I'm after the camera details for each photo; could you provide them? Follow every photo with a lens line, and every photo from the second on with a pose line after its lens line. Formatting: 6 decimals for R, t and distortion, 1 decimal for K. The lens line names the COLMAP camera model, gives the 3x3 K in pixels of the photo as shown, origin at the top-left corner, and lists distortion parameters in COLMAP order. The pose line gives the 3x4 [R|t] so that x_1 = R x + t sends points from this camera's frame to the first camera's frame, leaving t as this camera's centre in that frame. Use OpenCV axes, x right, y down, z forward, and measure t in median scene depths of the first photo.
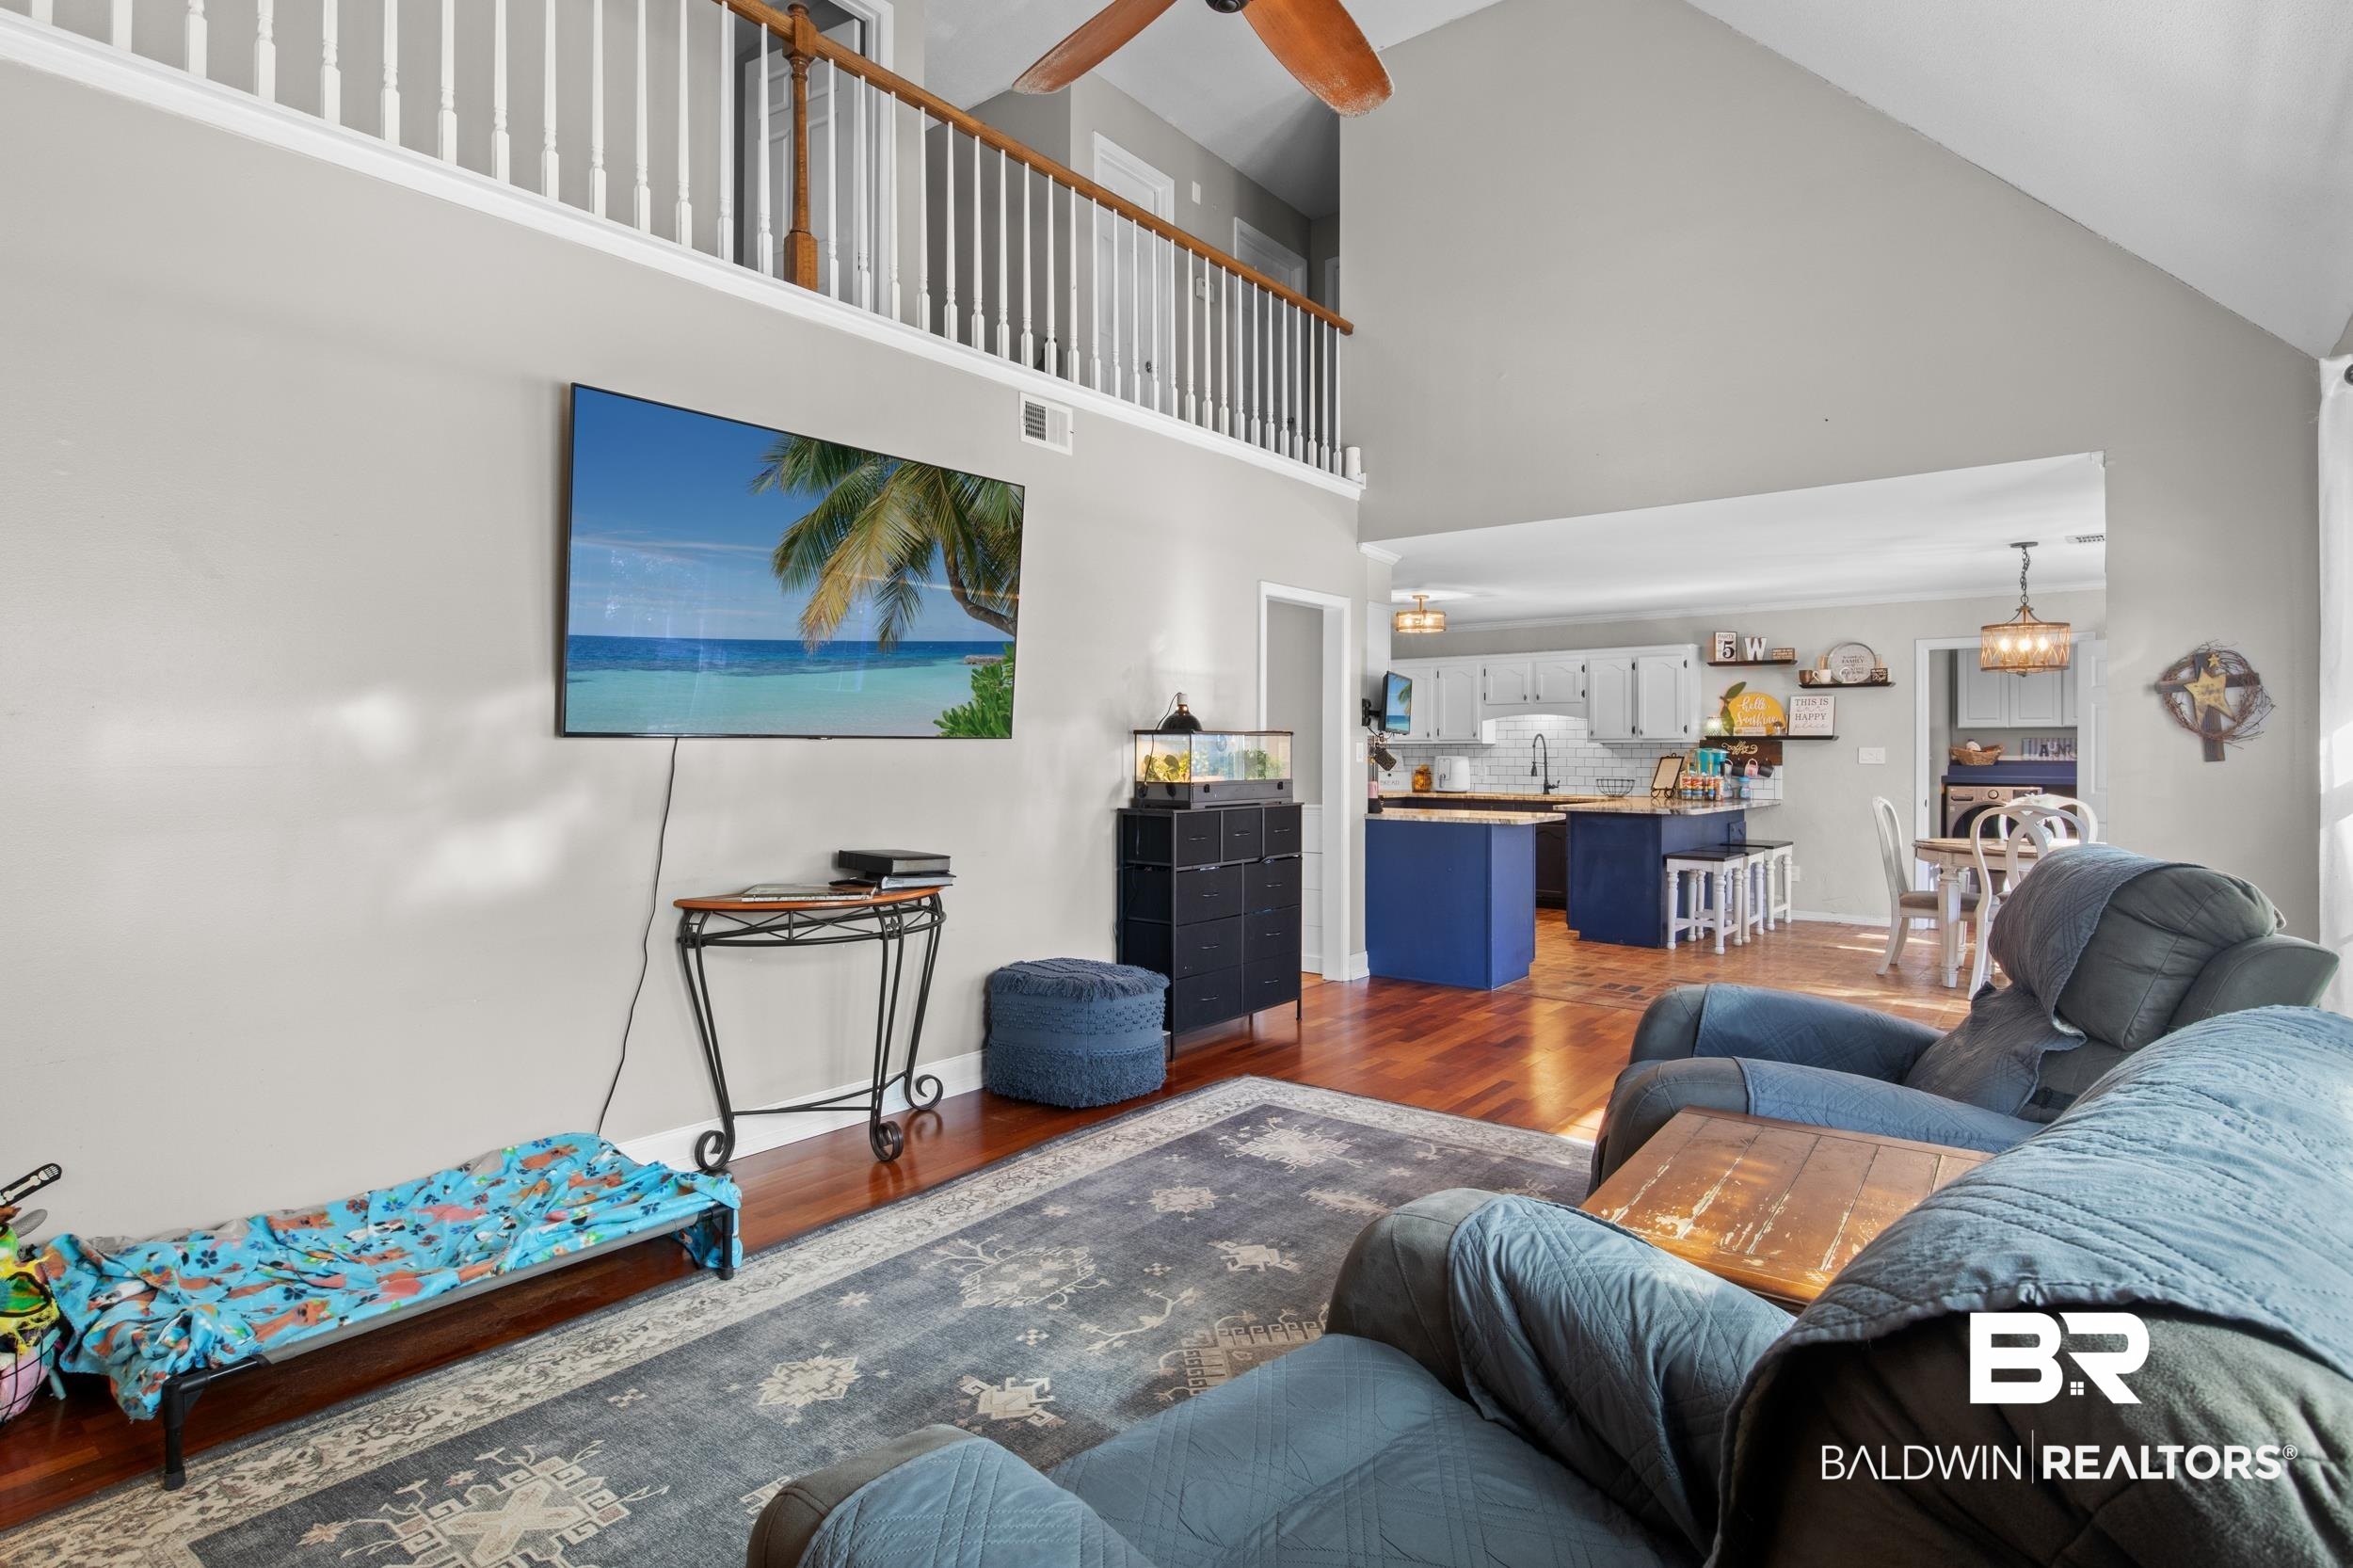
lens RADIAL K [[1187.3, 0, 1172.5], [0, 1187.3, 766.3], [0, 0, 1]] dist [-0.004041, -0.000097]
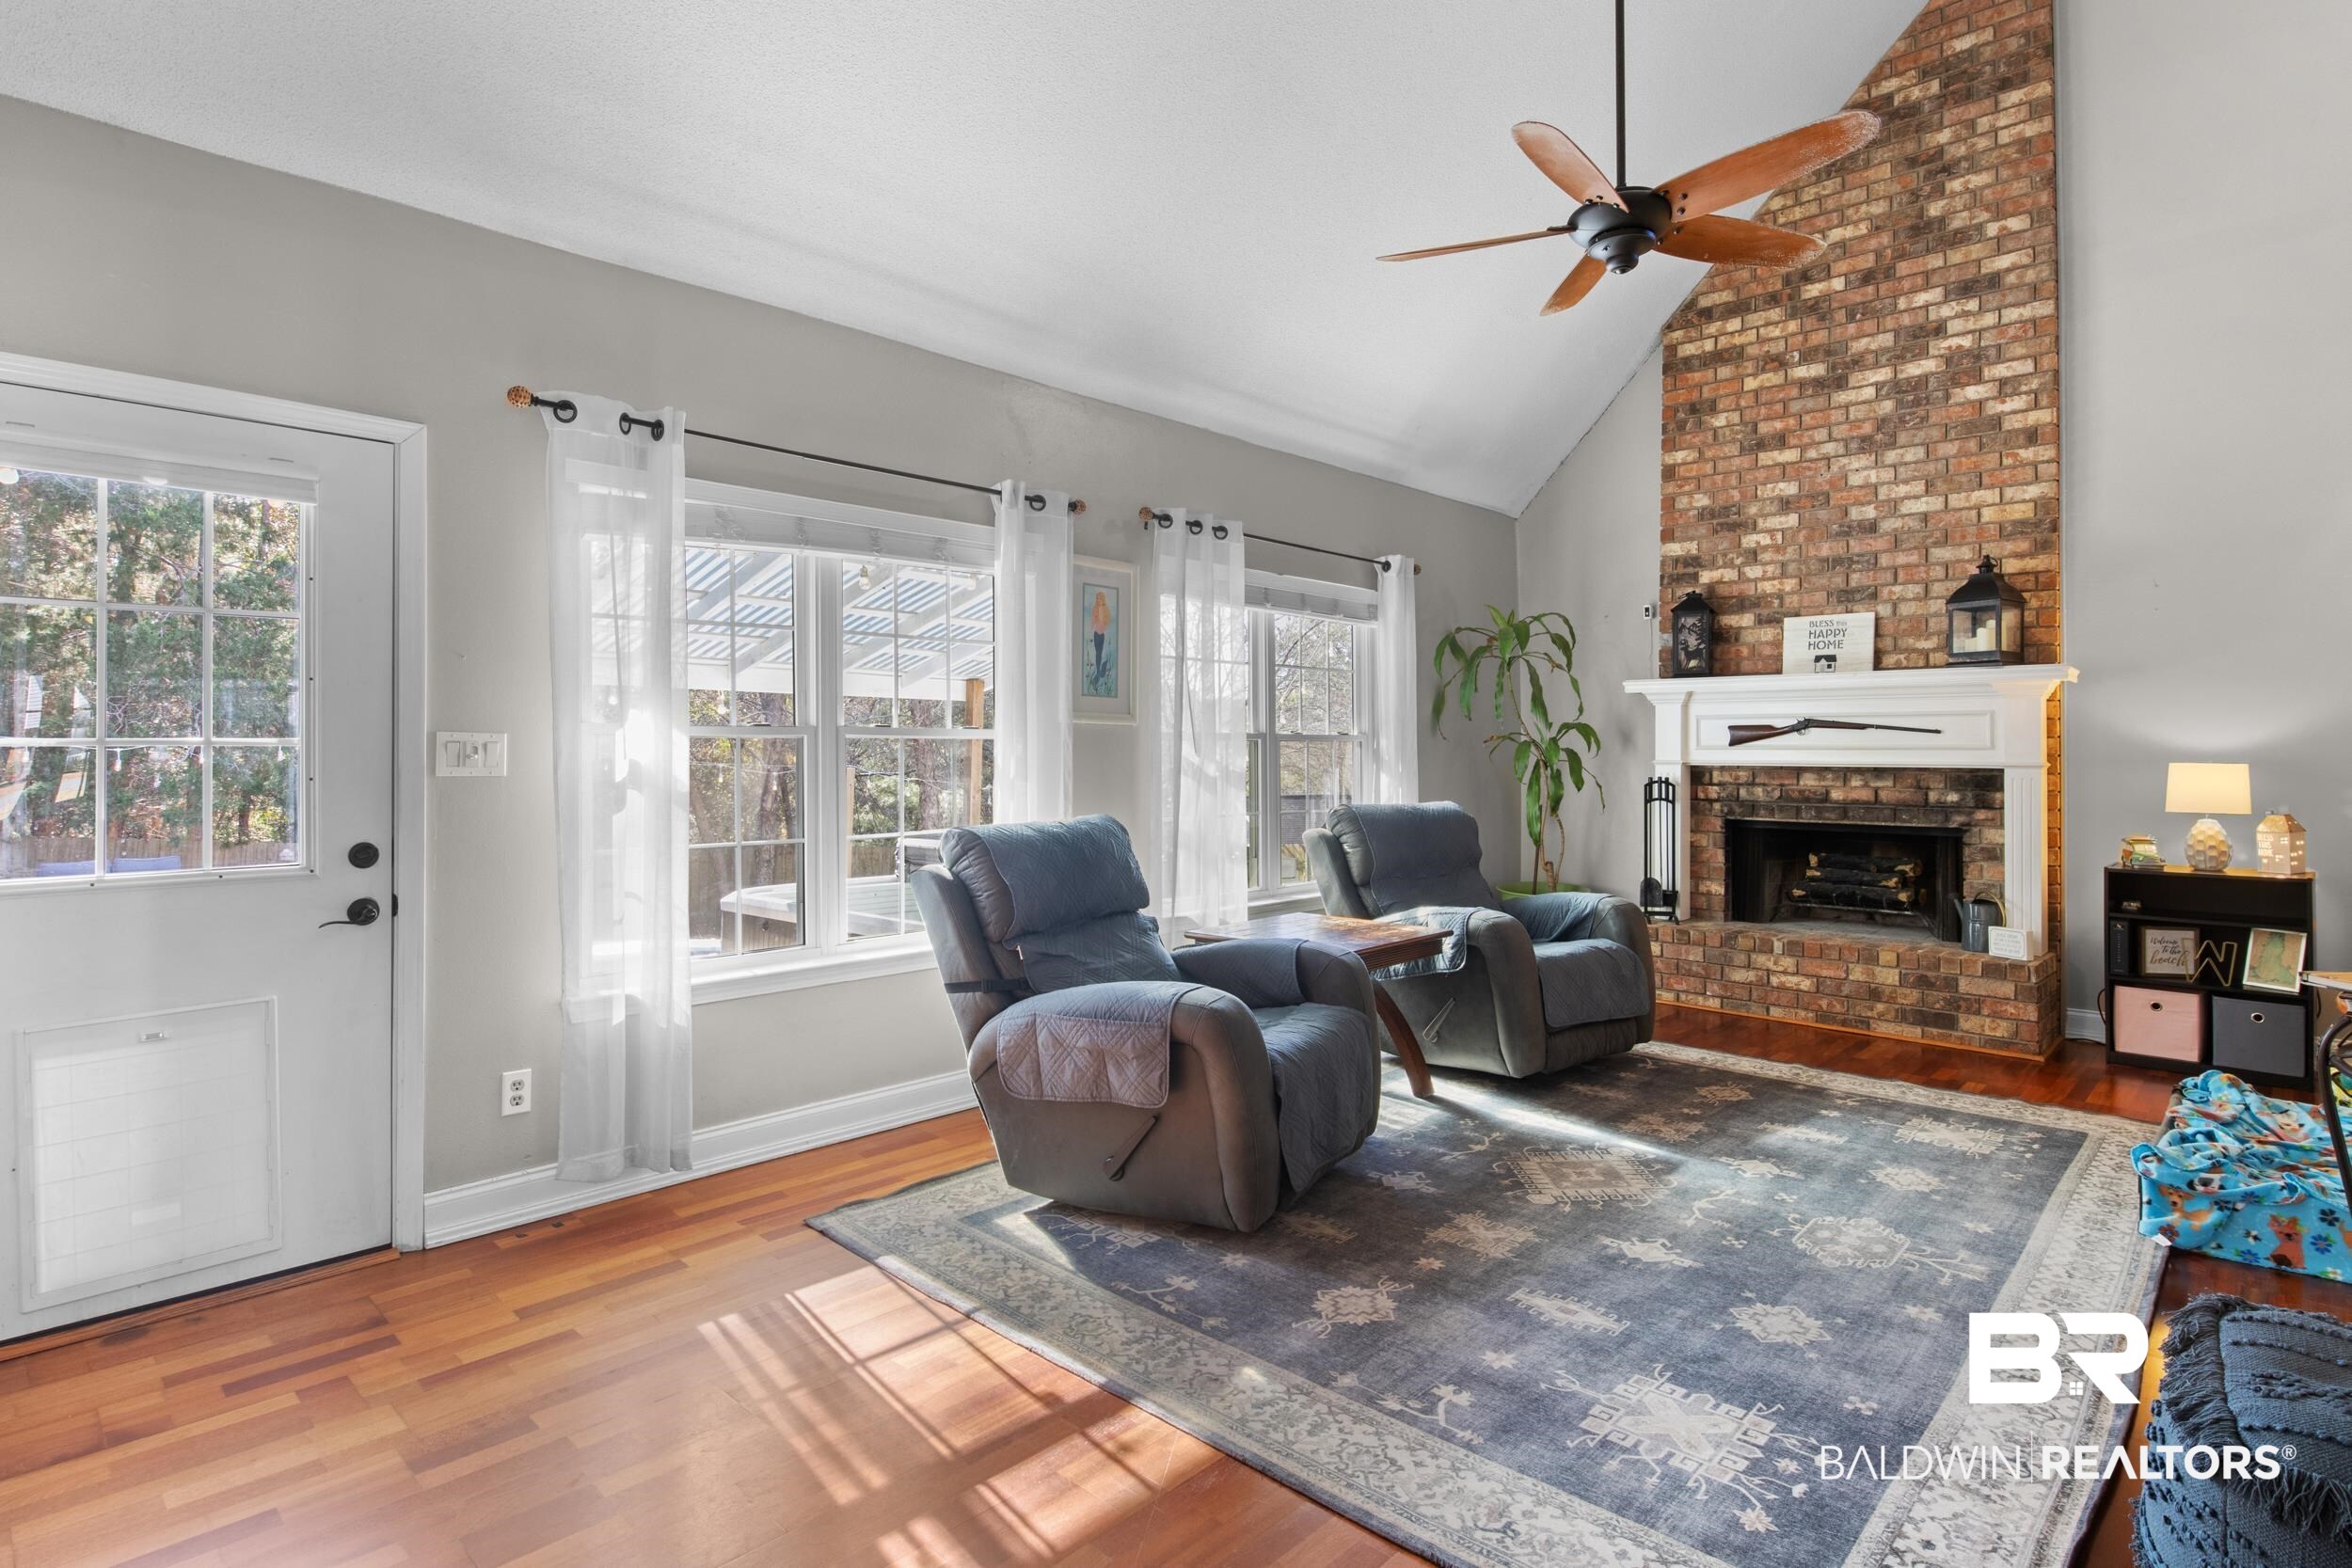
lens RADIAL K [[1222.8, 0, 1178.8], [0, 1222.8, 752.1], [0, 0, 1]] dist [-0.000705, -0.000407]
pose [[-0.996414, -0.004941, 0.084473, 0.144598], [-0.004080, 0.999938, 0.010360, -0.010235], [-0.084519, 0.009978, -0.996372, 0.780446]]
